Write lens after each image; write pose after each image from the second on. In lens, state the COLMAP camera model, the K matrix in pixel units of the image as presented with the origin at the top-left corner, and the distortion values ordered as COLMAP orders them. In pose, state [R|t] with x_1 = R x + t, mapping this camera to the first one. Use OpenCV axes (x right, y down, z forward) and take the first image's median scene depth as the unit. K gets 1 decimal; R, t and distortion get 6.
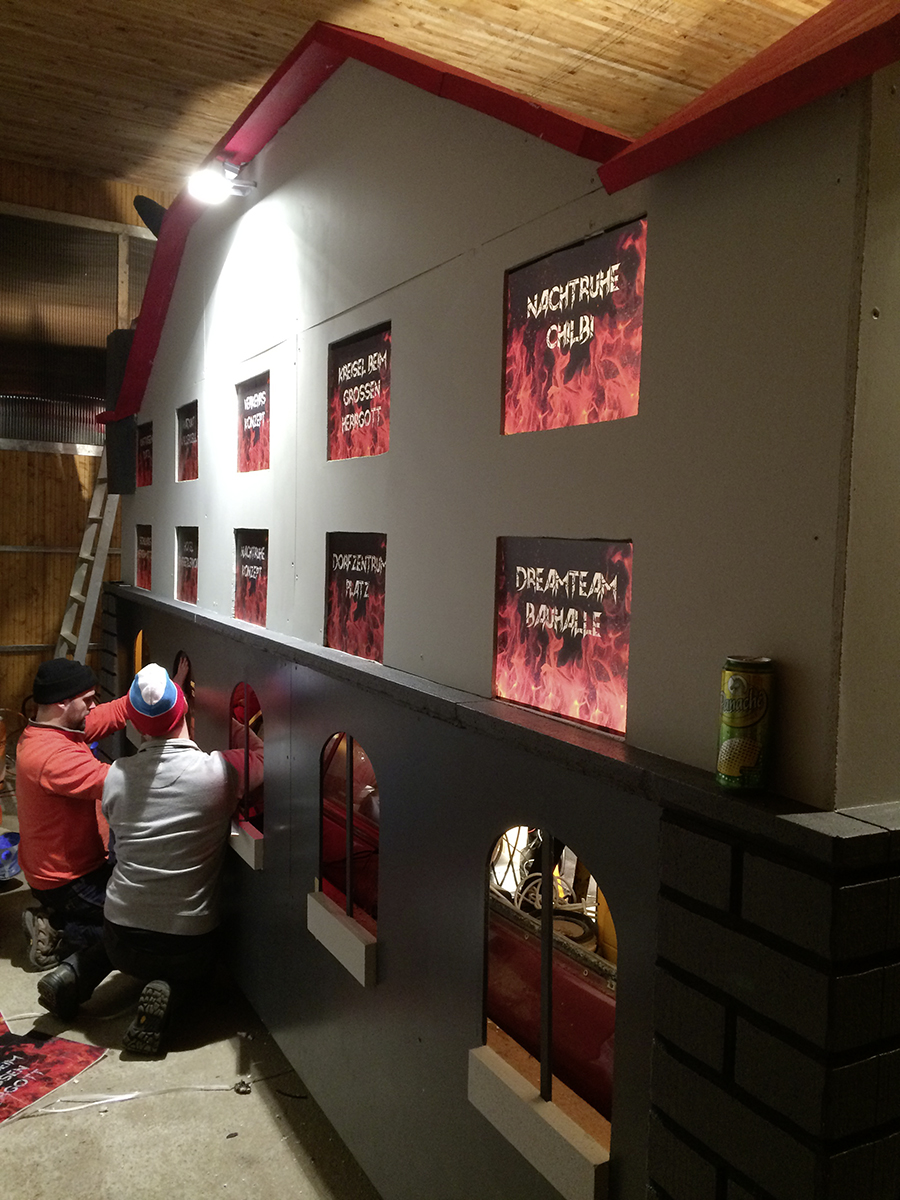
lens RADIAL K [[1023.8, 0, 450.0], [0, 1023.8, 600.0], [0, 0, 1]] dist [0.089050, -0.118149]
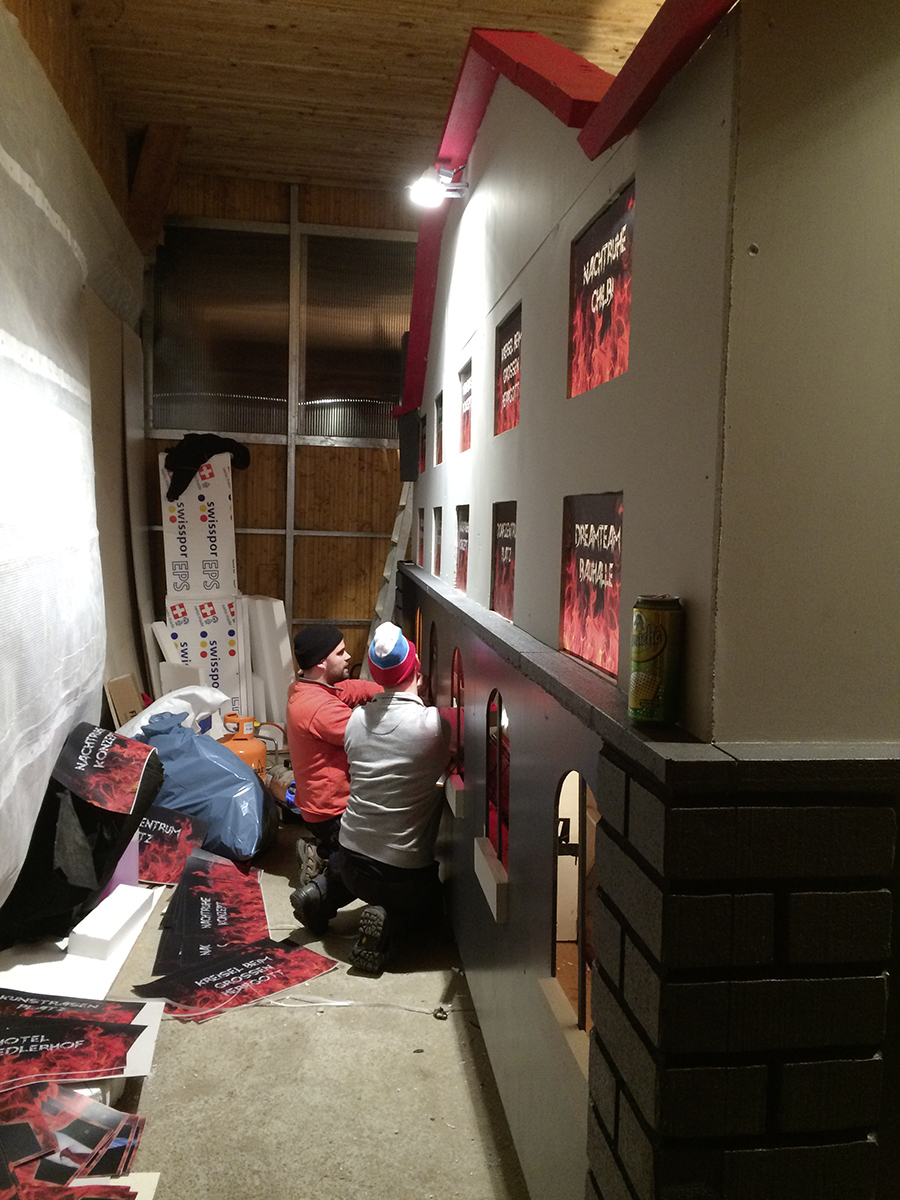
lens RADIAL K [[1023.8, 0, 450.0], [0, 1023.8, 600.0], [0, 0, 1]] dist [0.089050, -0.118149]
pose [[0.934319, 0.020198, -0.355866, 0.197727], [-0.018064, 0.999793, 0.009320, 0.023162], [0.355980, -0.002280, 0.934491, -0.017163]]
